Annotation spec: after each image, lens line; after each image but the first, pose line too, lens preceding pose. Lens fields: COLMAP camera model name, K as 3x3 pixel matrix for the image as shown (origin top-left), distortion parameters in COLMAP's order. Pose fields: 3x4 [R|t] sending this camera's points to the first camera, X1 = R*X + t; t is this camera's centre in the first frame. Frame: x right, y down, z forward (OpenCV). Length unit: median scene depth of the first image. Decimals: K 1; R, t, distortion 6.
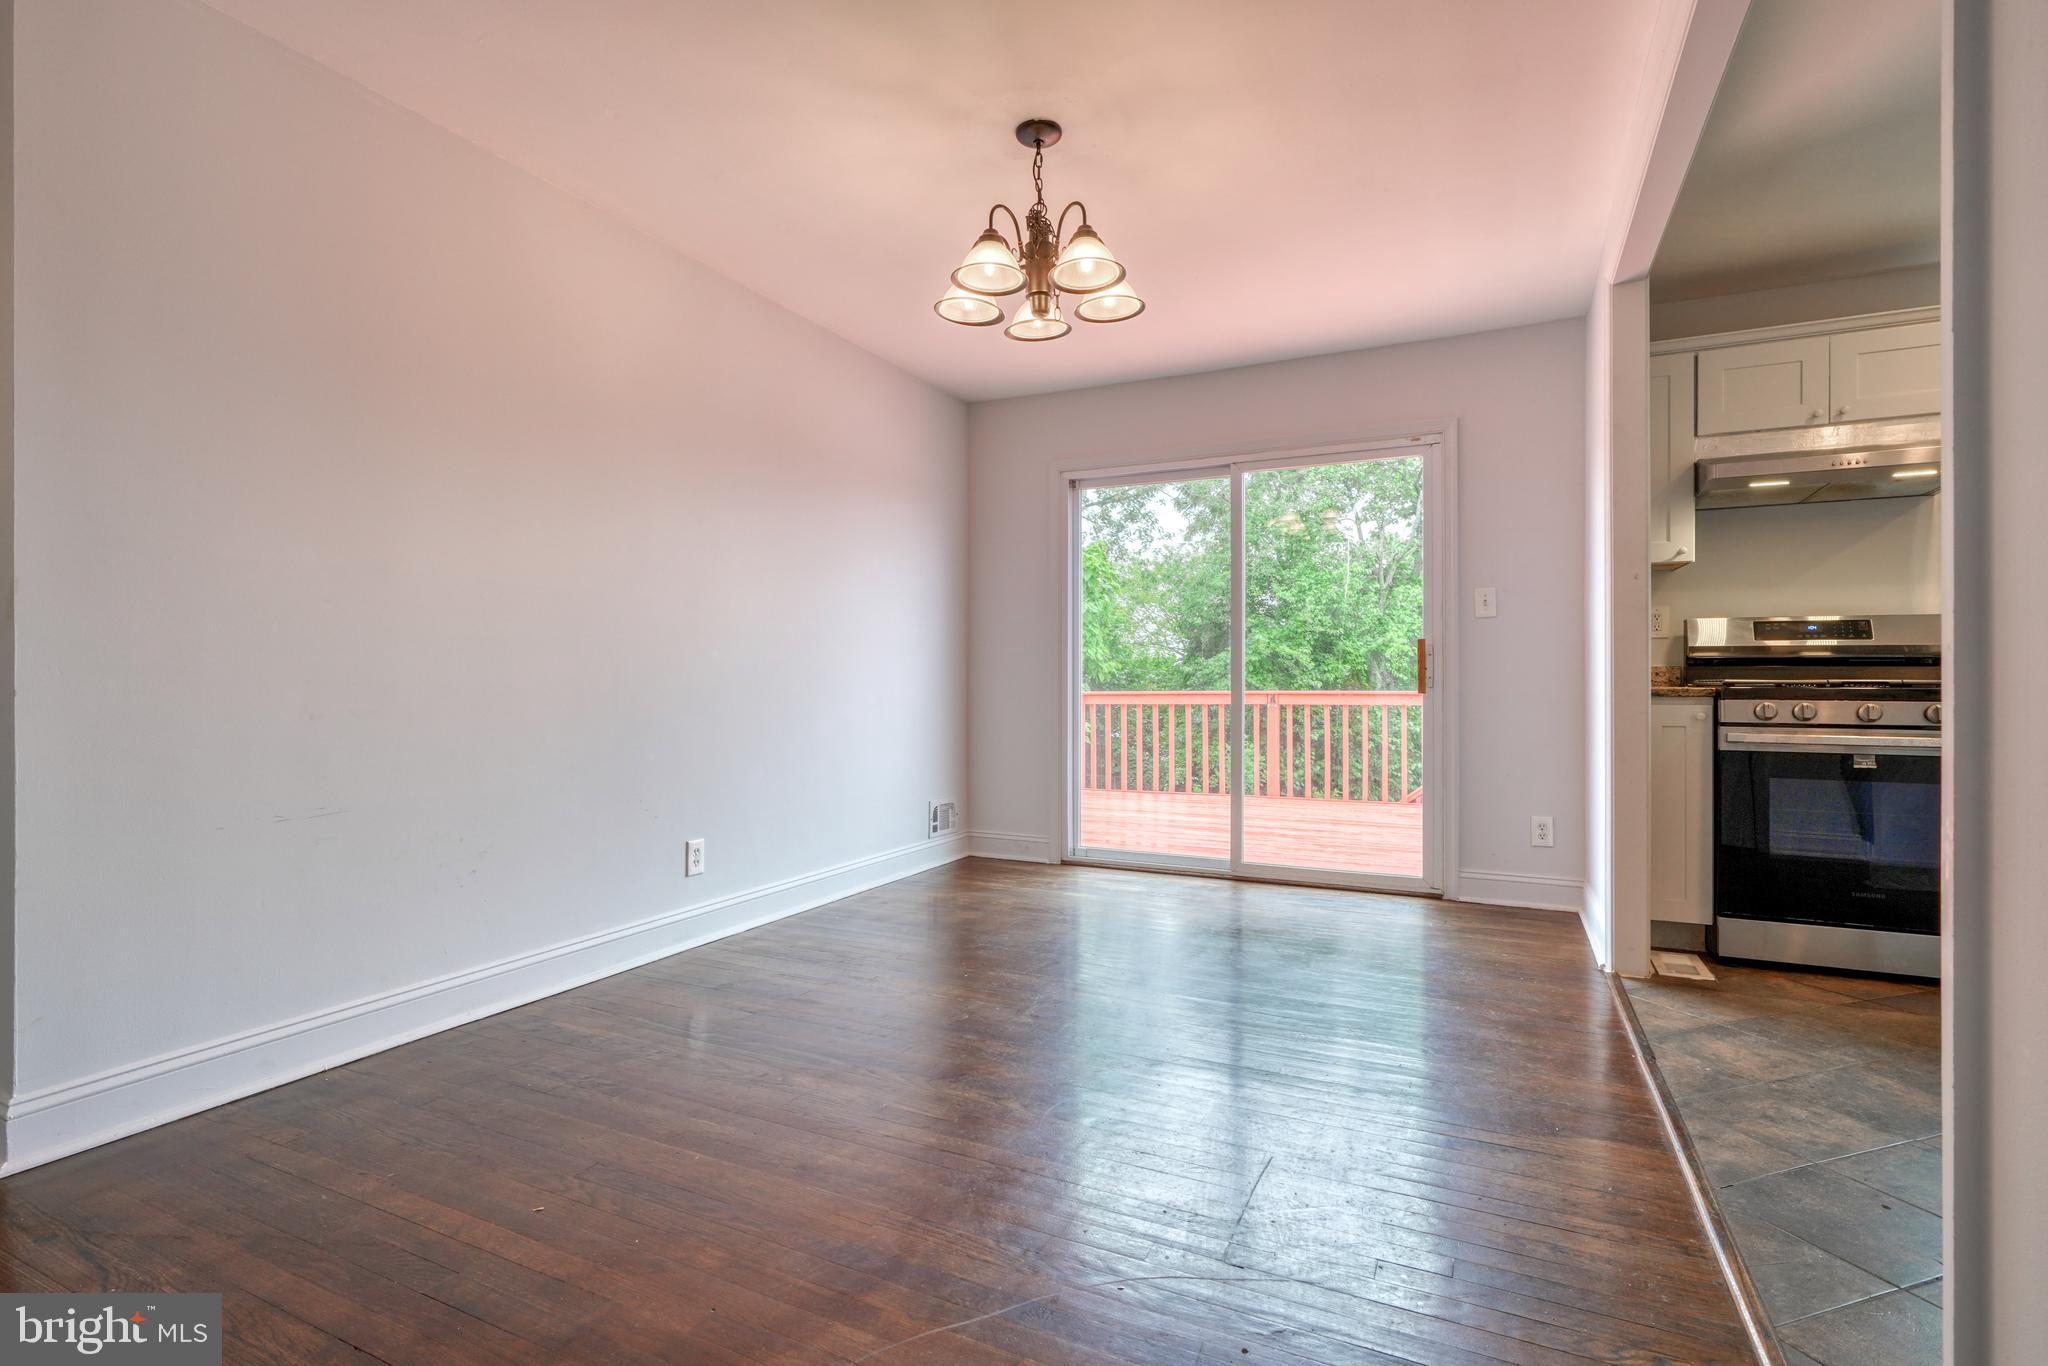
lens RADIAL K [[946.8, 0, 1024.0], [0, 946.8, 683.0], [0, 0, 1]] dist [0.000222, -0.000048]
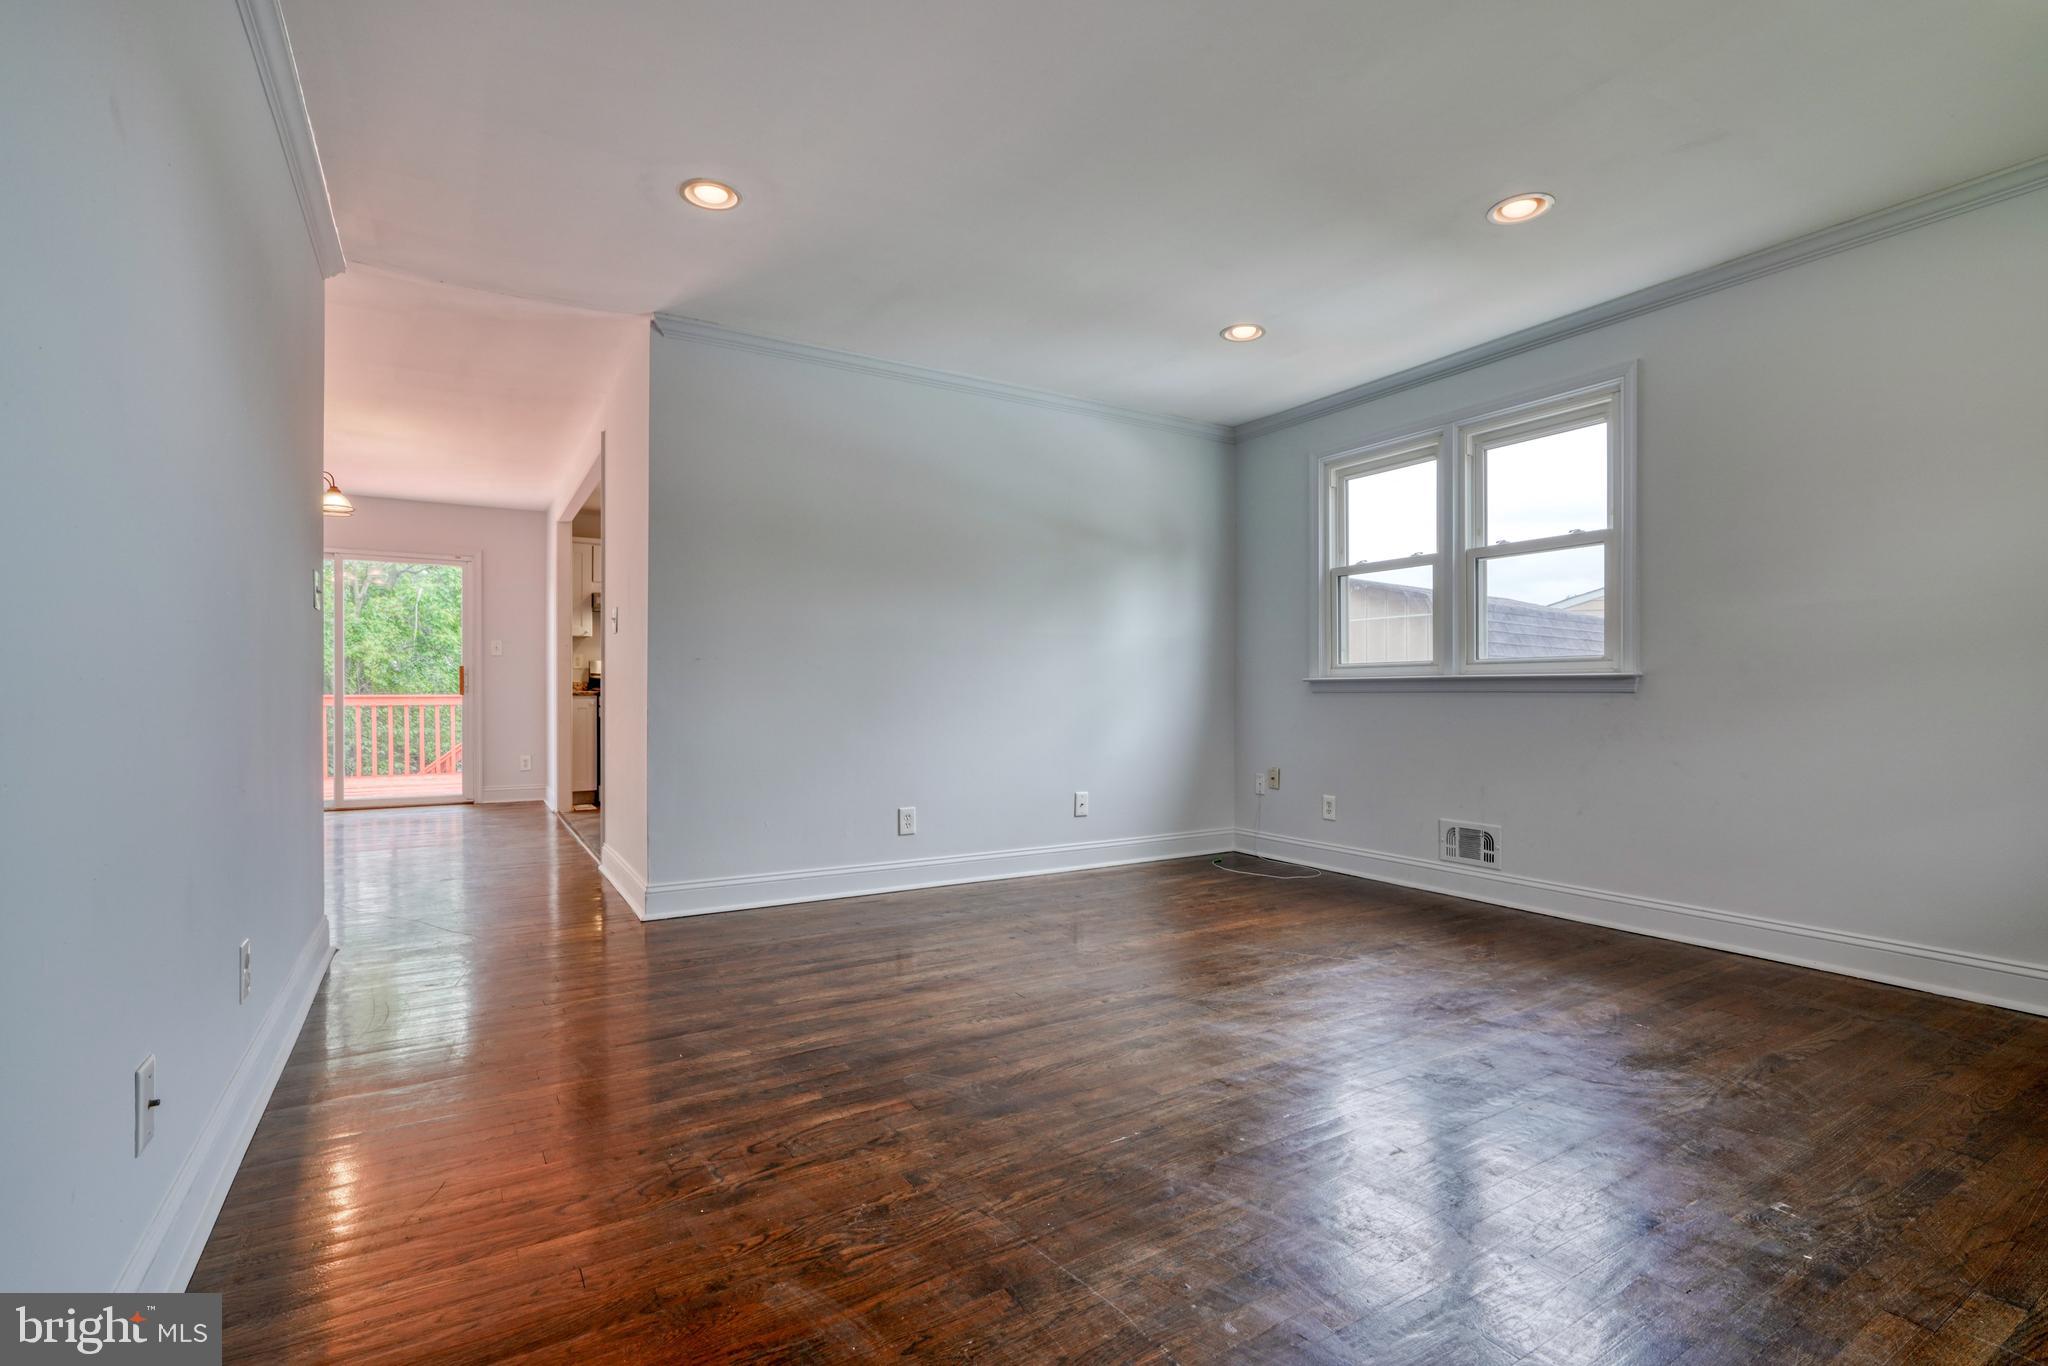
lens RADIAL K [[975.1, 0, 1024.0], [0, 975.1, 683.0], [0, 0, 1]] dist [-0.001791, -0.000132]
pose [[0.545528, 0.002732, 0.838088, -0.606723], [0.001584, 0.999990, -0.004290, -0.003142], [-0.838091, 0.003668, 0.545518, -1.011208]]
